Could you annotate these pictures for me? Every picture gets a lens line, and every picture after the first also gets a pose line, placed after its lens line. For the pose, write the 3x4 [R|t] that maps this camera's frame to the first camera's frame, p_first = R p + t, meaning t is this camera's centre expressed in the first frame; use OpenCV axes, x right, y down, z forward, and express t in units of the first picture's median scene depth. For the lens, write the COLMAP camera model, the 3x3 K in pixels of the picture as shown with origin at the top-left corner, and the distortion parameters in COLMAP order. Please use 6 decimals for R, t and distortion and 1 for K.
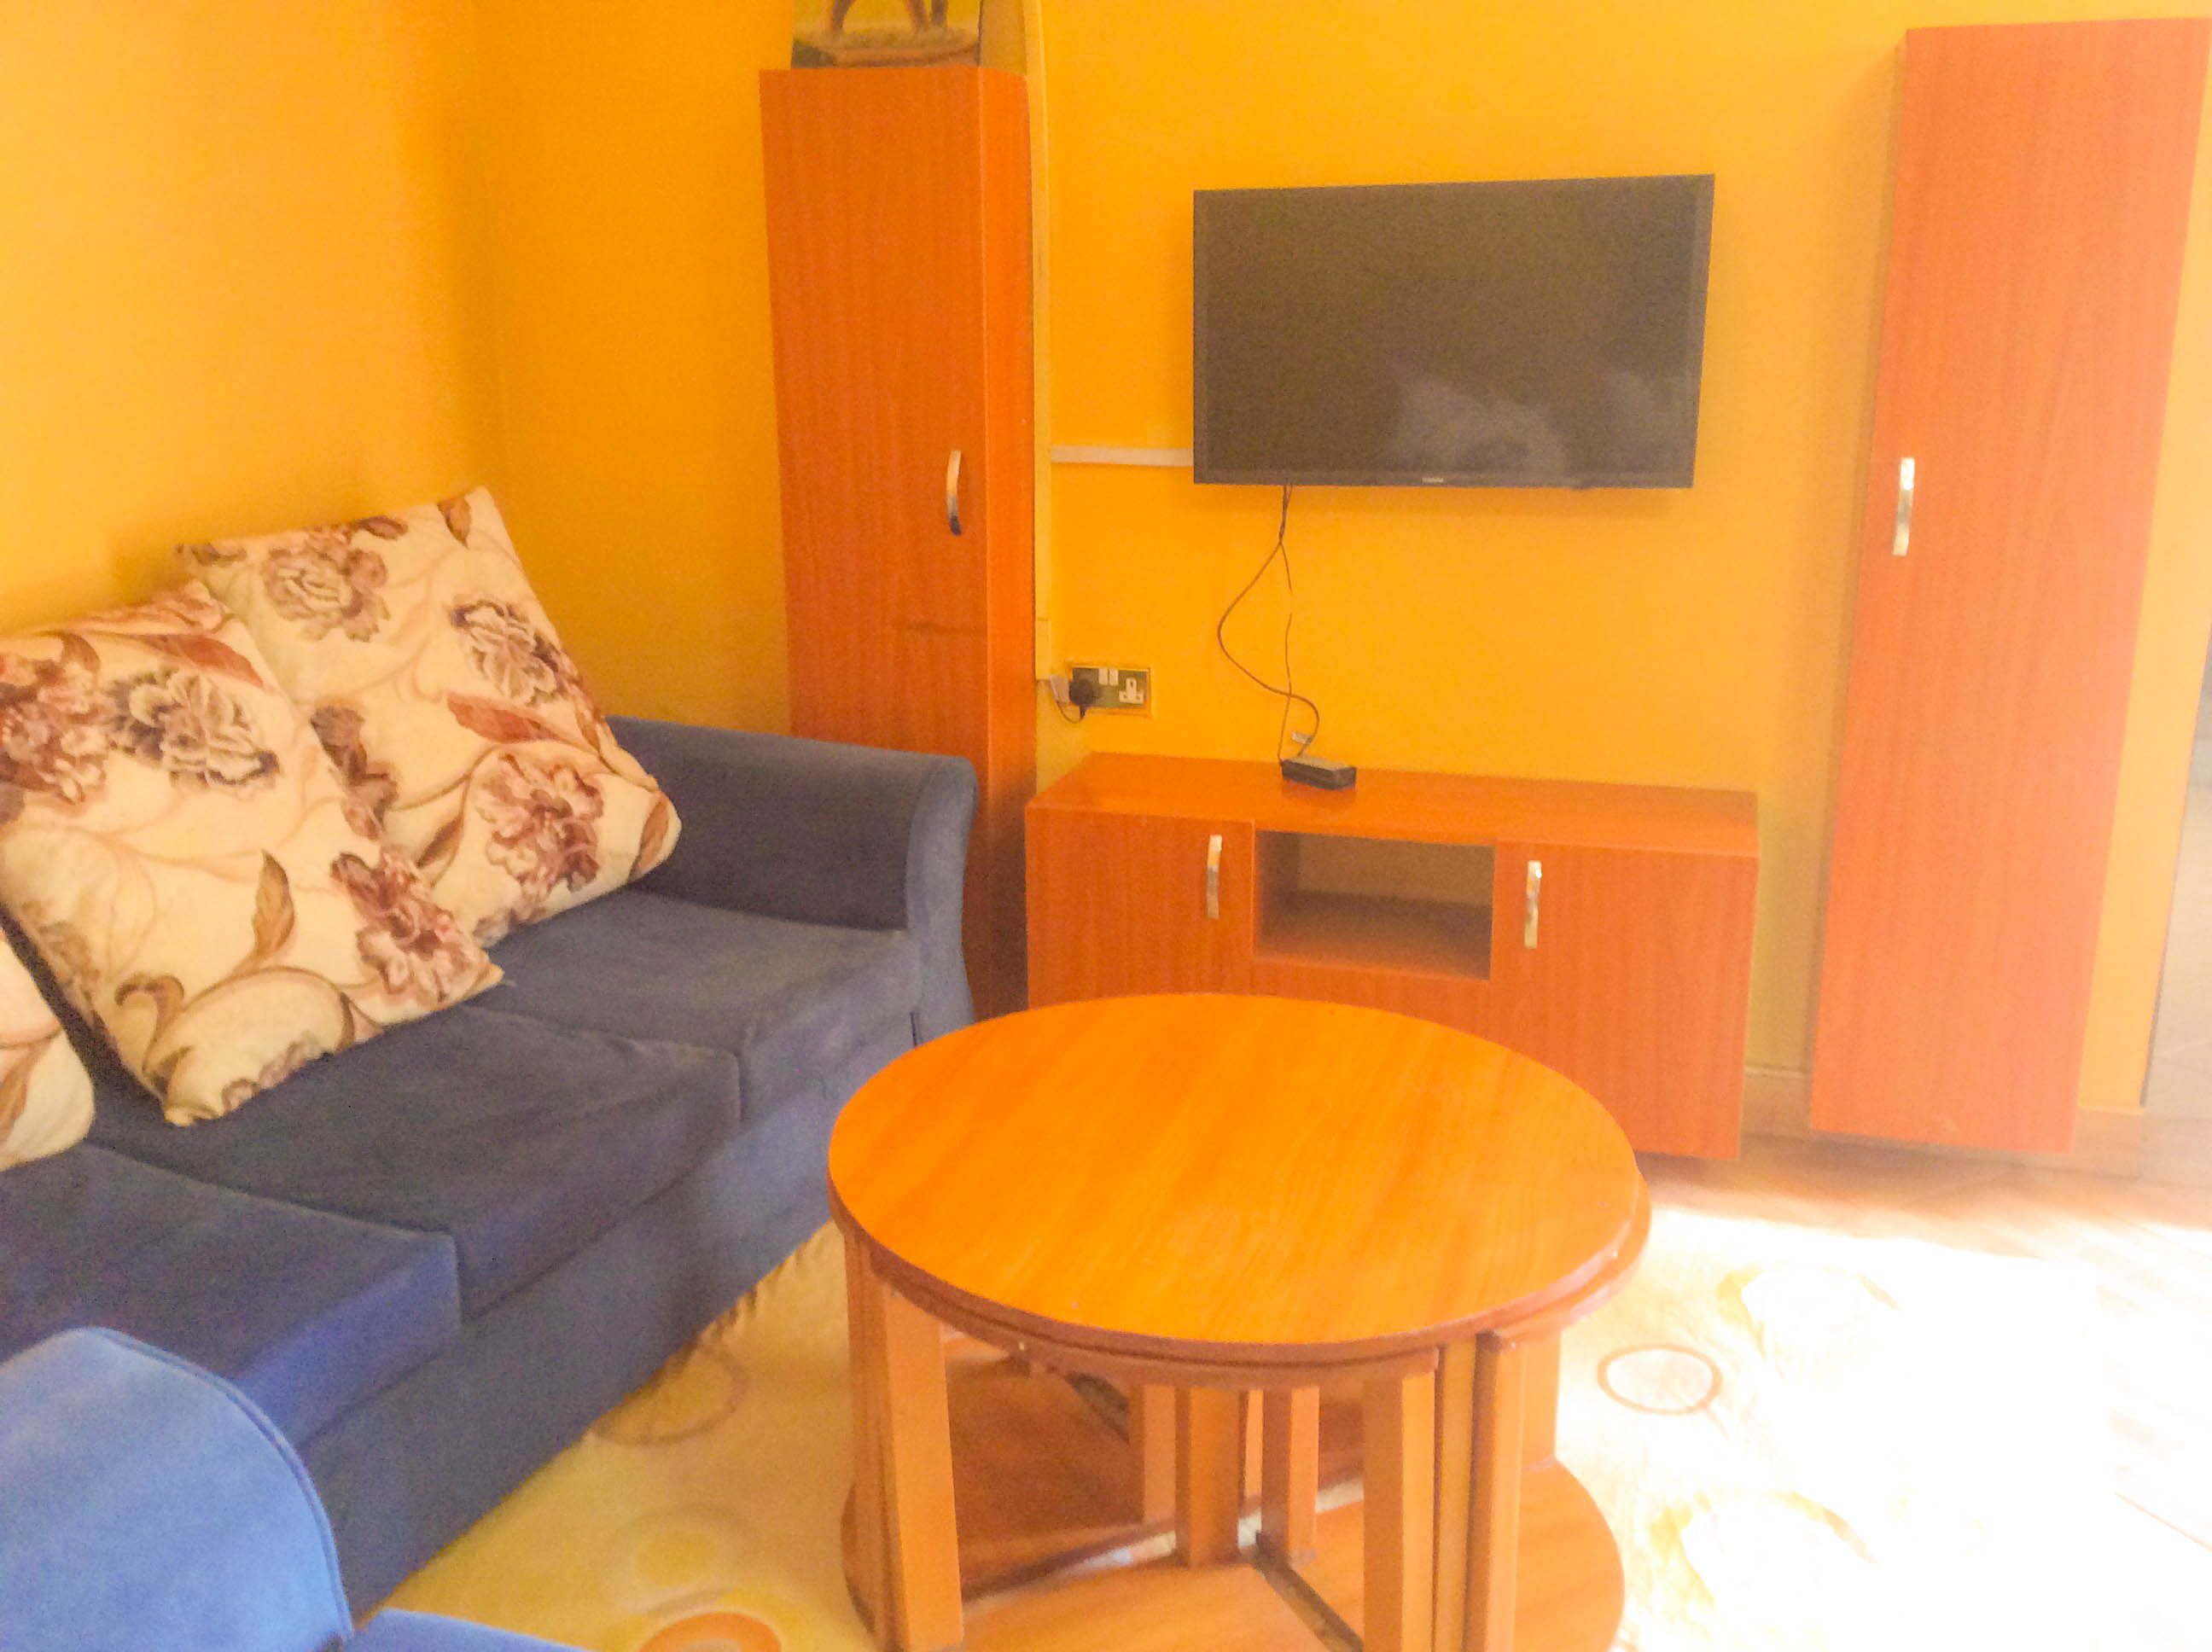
lens RADIAL K [[2006.4, 0, 1106.0], [0, 2006.4, 826.0], [0, 0, 1]] dist [0.194673, -0.338957]
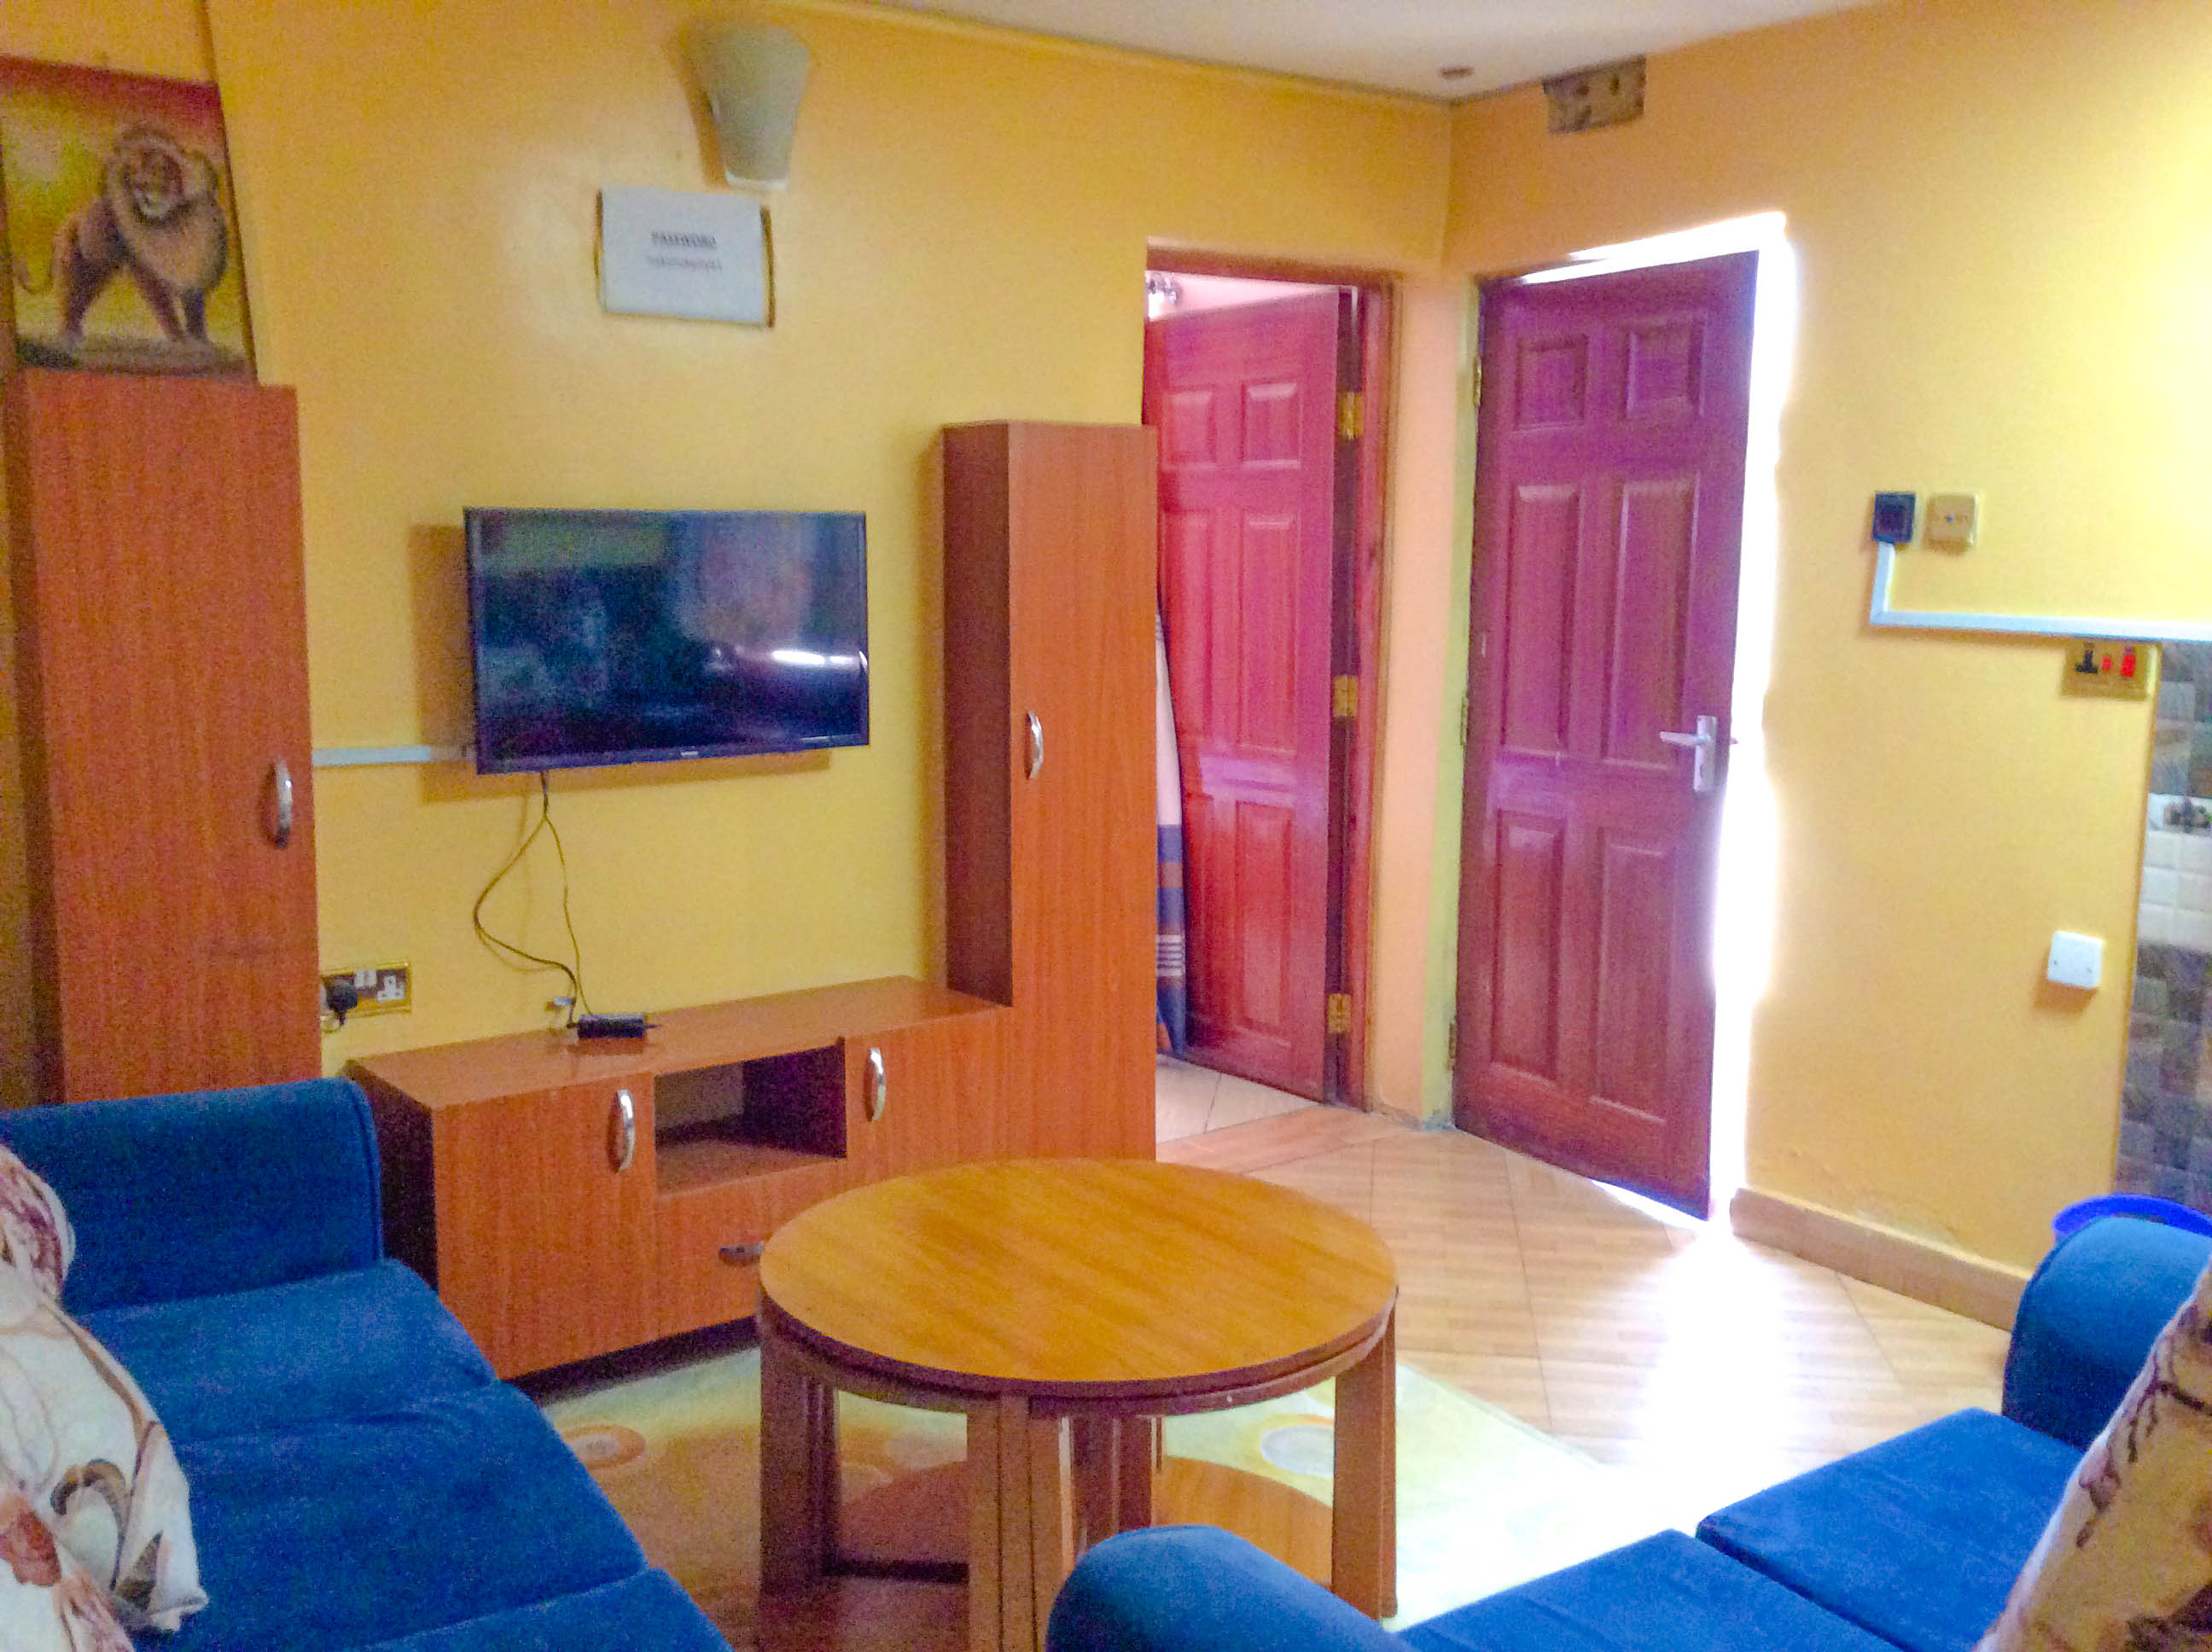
lens RADIAL K [[2106.3, 0, 1106.0], [0, 2106.3, 826.0], [0, 0, 1]] dist [0.002716, 0.001479]
pose [[0.560269, -0.100313, 0.822214, -0.676189], [0.208743, 0.977701, -0.022958, -0.052220], [-0.801576, 0.184494, 0.568716, 0.130401]]
